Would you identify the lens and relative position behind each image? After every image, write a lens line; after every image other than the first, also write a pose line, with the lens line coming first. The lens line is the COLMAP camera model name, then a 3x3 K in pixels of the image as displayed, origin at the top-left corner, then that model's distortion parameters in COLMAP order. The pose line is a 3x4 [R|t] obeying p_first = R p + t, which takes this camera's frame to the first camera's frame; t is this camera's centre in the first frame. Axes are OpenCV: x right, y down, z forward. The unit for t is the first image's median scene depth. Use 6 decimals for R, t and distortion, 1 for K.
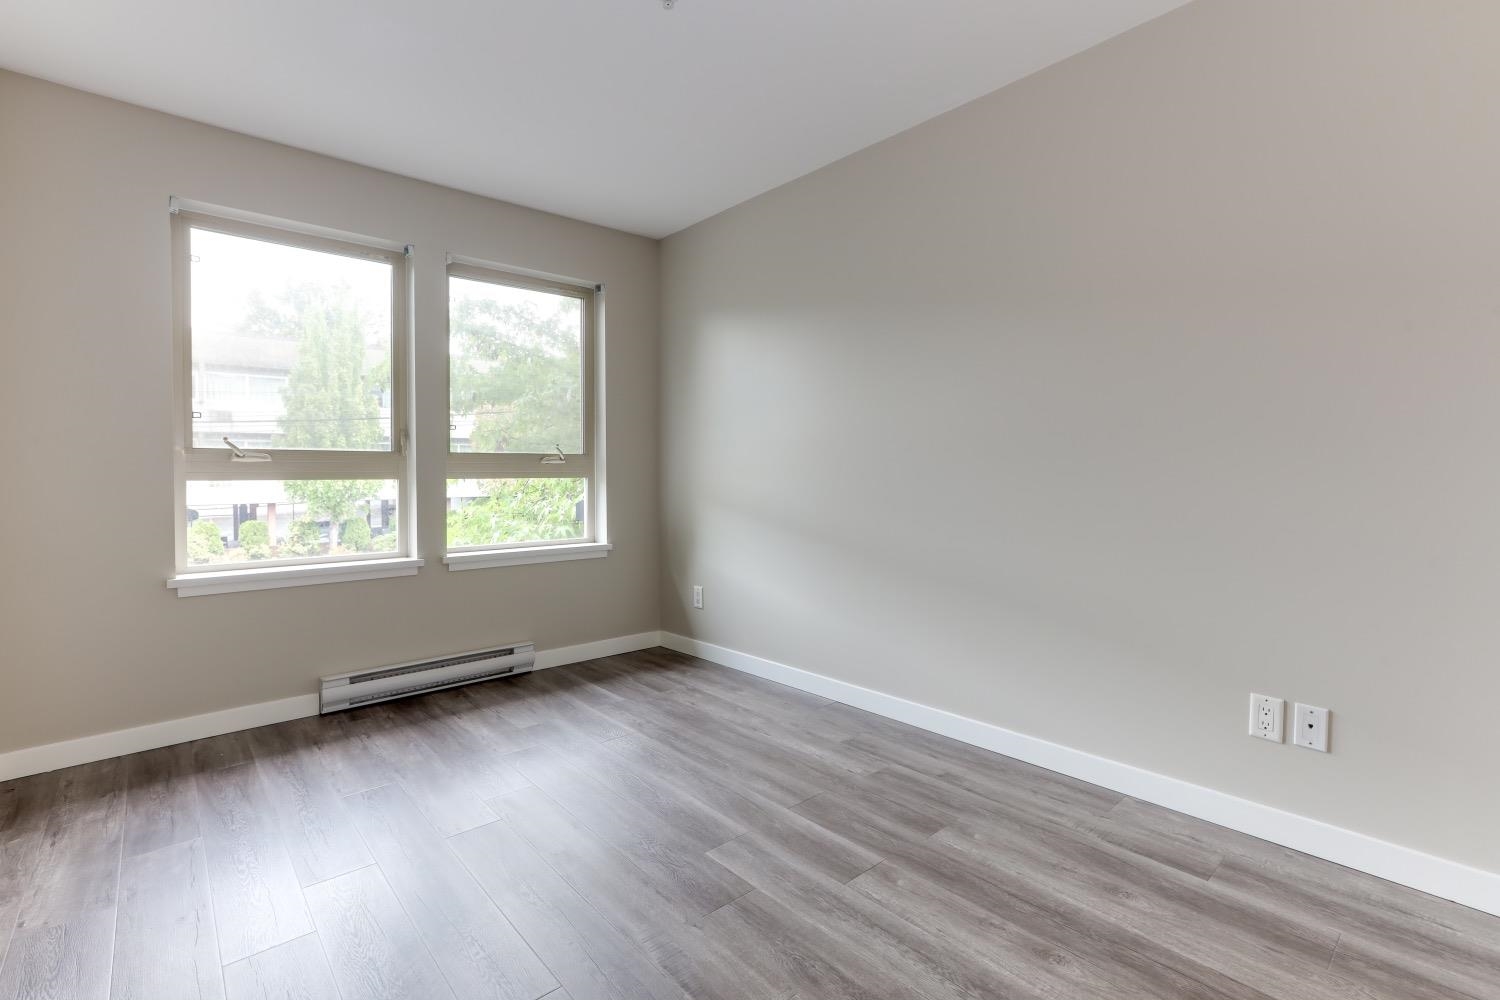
lens RADIAL K [[694.1, 0, 766.2], [0, 694.1, 480.1], [0, 0, 1]] dist [-0.015247, 0.011024]
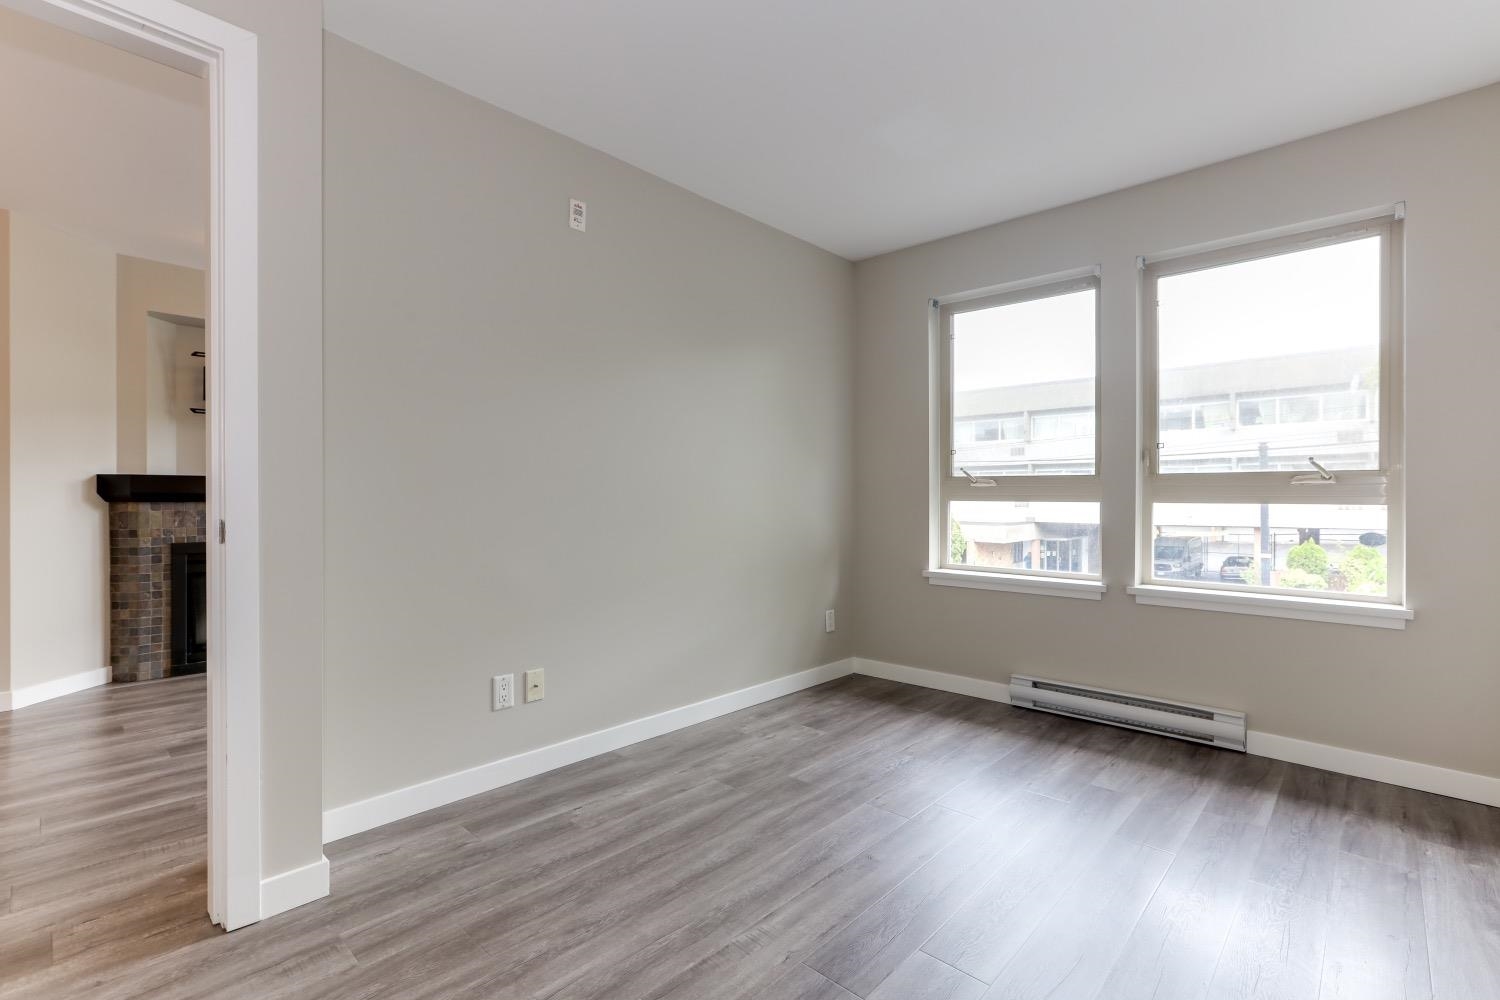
lens RADIAL K [[694.1, 0, 752.1], [0, 694.1, 500.8], [0, 0, 1]] dist [-0.015247, 0.011024]
pose [[0.076858, 0.009421, -0.996998, 0.437414], [-0.013965, 0.999867, 0.008372, -0.004830], [0.996944, 0.013279, 0.076979, 0.440525]]
